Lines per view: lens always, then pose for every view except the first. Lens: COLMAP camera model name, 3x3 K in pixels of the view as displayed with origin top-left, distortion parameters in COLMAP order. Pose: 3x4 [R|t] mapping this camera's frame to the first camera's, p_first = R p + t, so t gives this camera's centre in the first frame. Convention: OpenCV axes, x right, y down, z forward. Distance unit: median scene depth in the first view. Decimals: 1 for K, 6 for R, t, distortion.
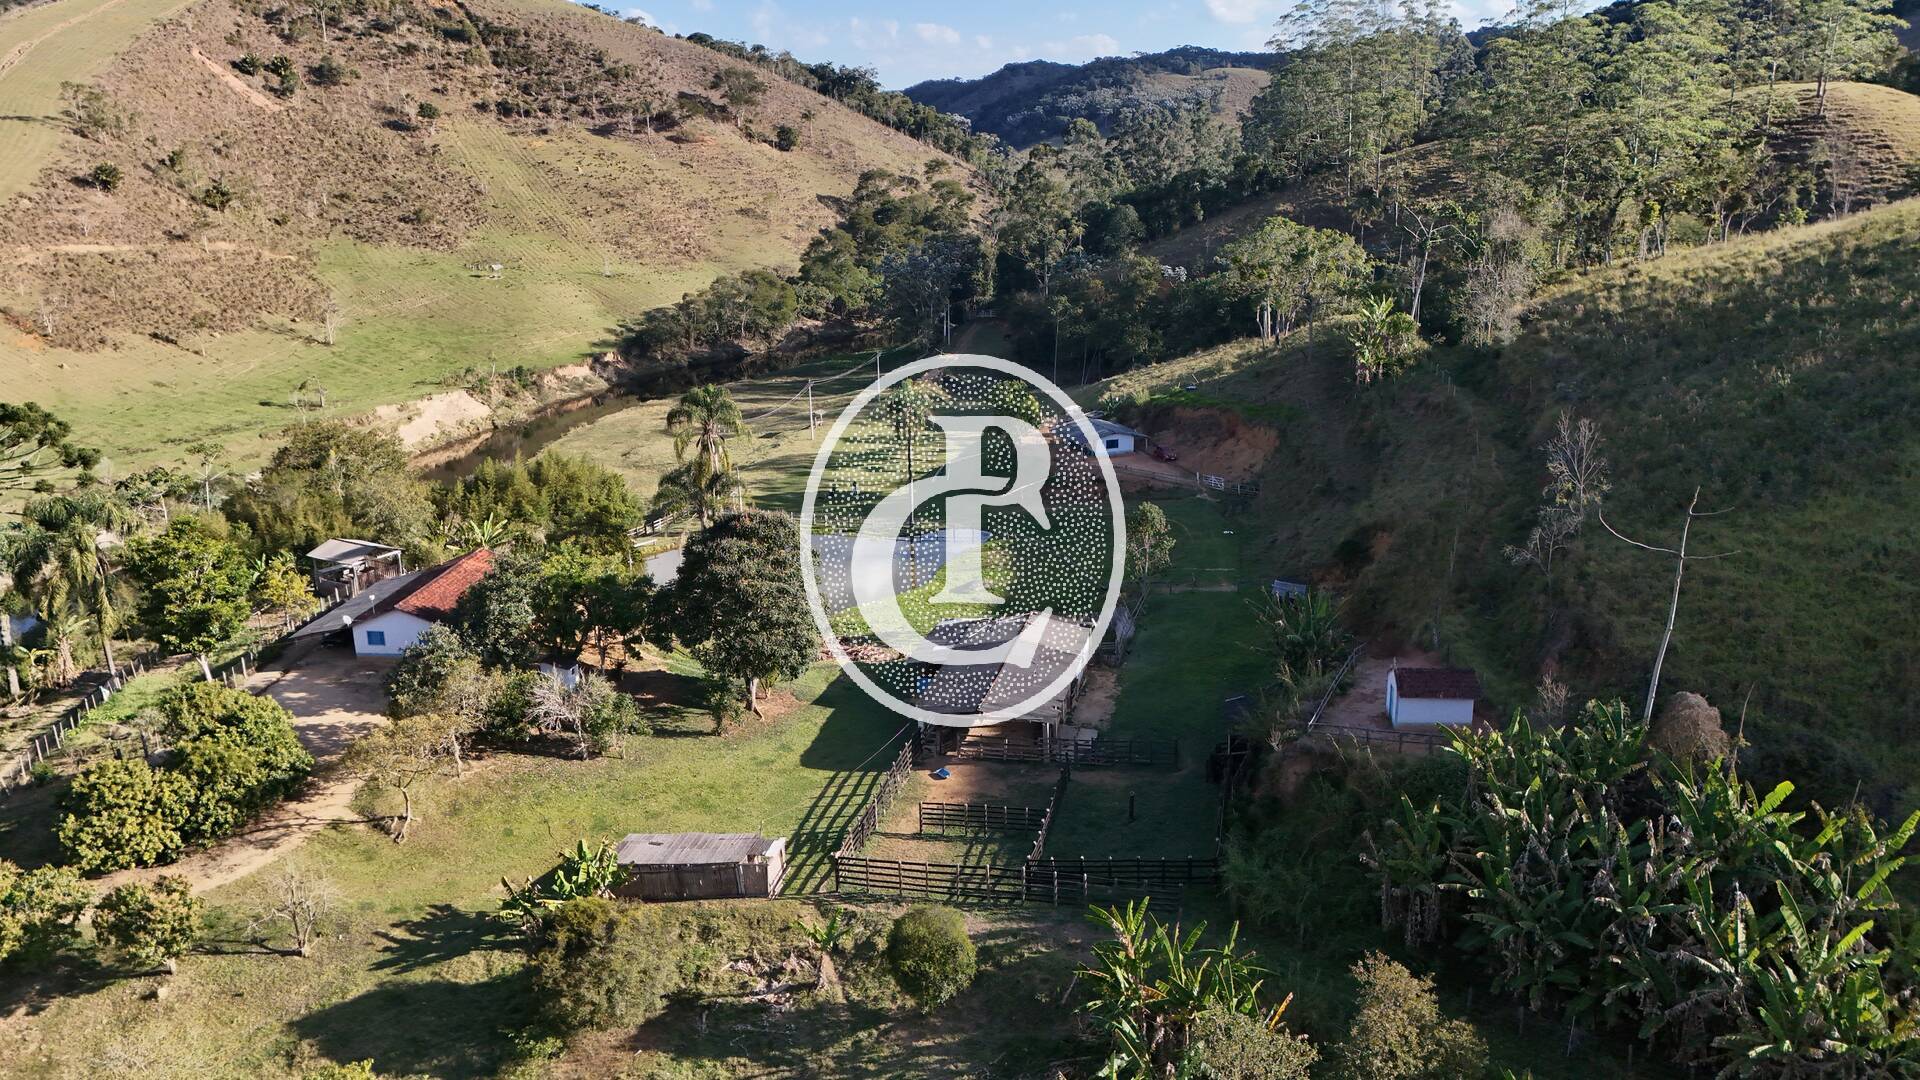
lens RADIAL K [[1412.3, 0, 961.5], [0, 1412.3, 537.7], [0, 0, 1]] dist [0.072589, -0.068956]
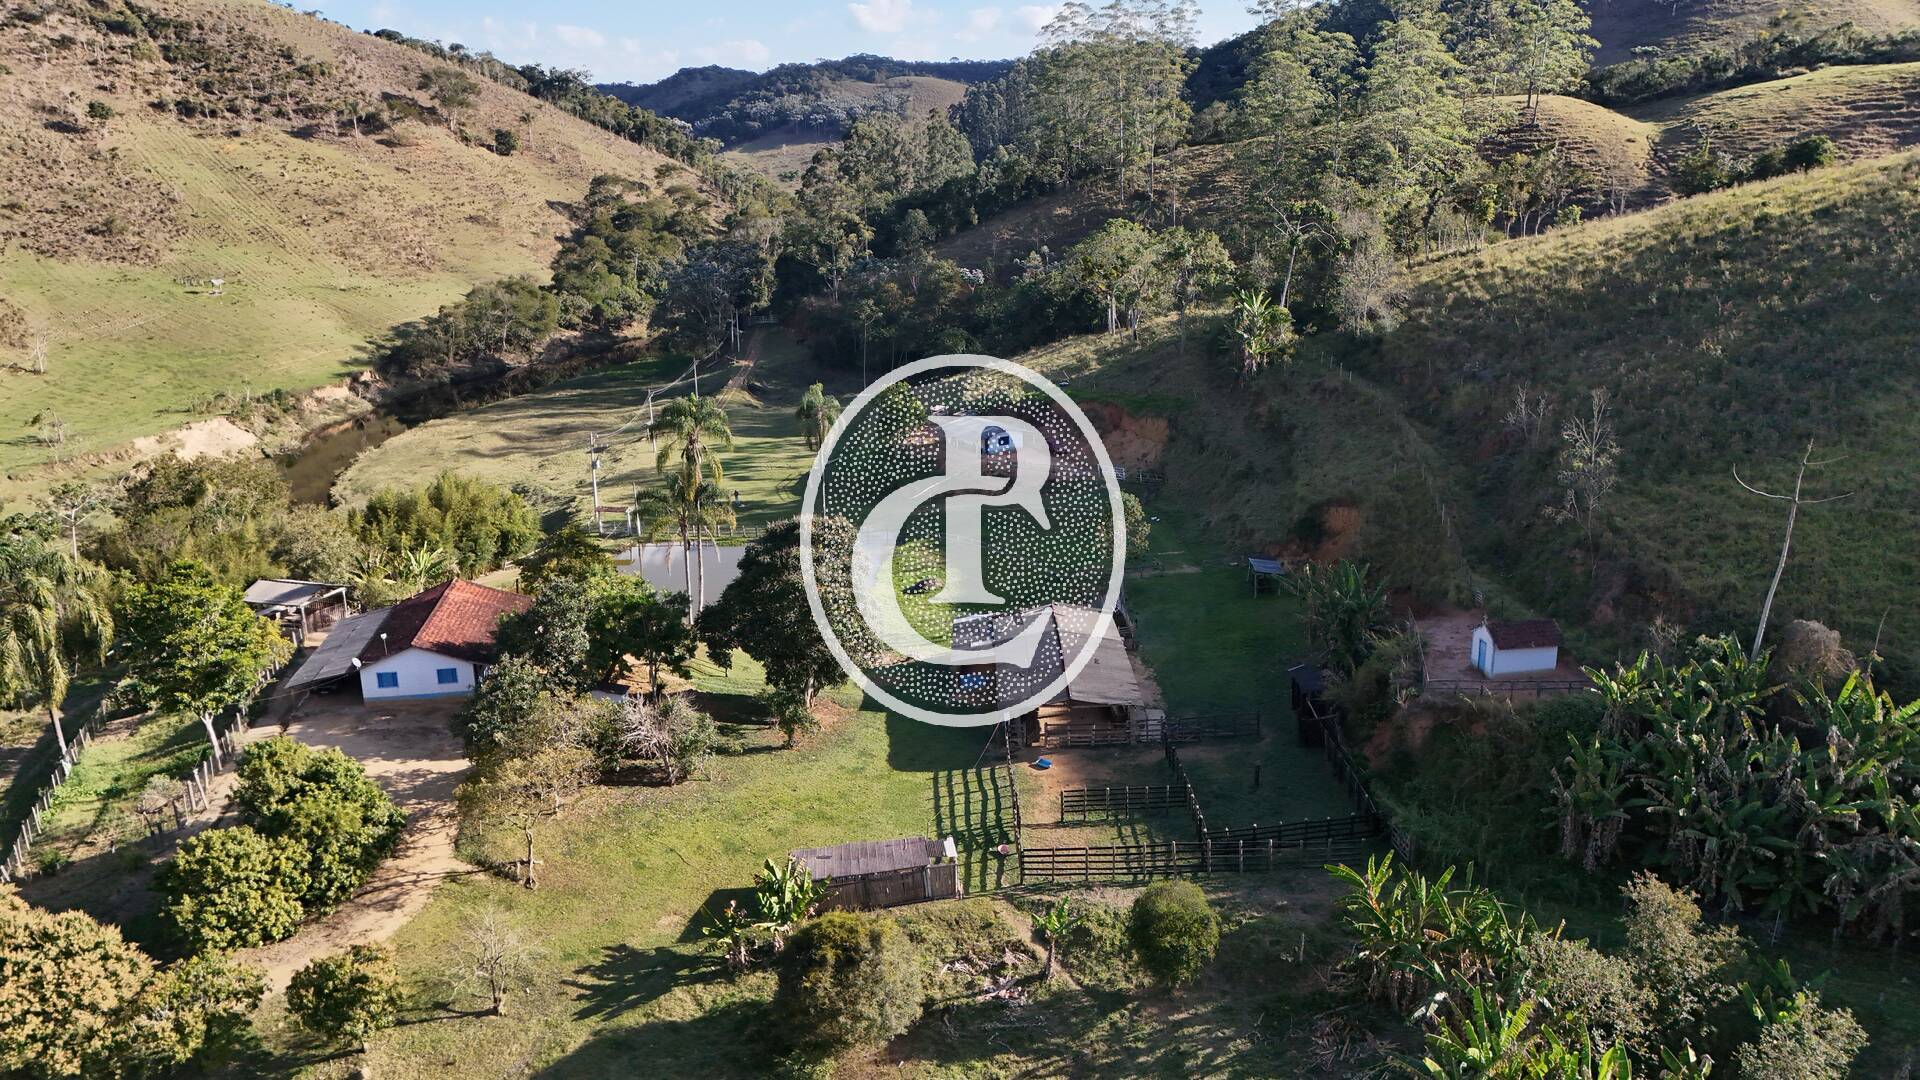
lens RADIAL K [[1412.3, 0, 961.5], [0, 1412.3, 537.7], [0, 0, 1]] dist [0.072589, -0.068956]
pose [[0.973784, -0.059978, 0.219423, -0.079345], [0.060957, 0.998138, 0.002312, -0.000260], [-0.219153, 0.011124, 0.975627, 0.005871]]
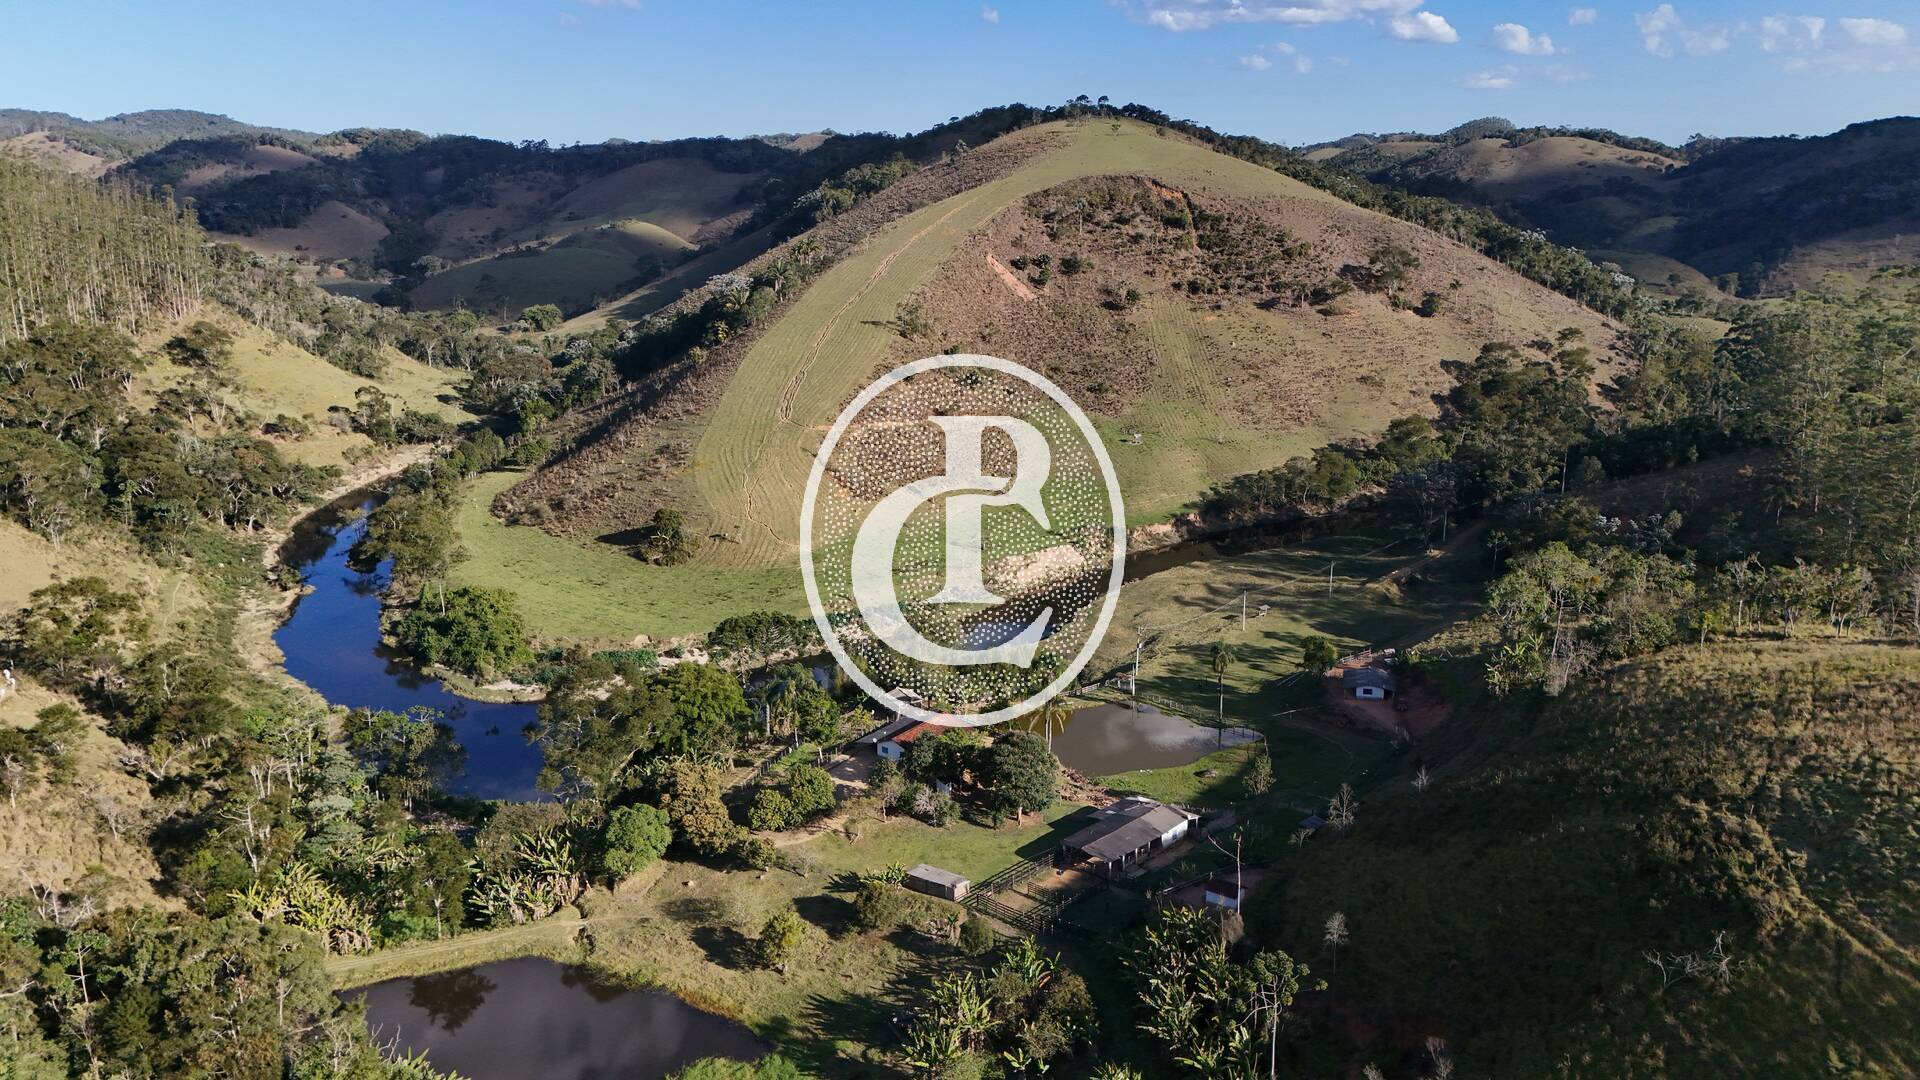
lens RADIAL K [[1408.6, 0, 960.0], [0, 1408.6, 540.0], [0, 0, 1]] dist [0.089243, -0.098584]
pose [[0.851180, 0.133928, -0.507500, 0.257126], [-0.138391, 0.989949, 0.029136, -0.111785], [0.506301, 0.045434, 0.861159, -0.292194]]
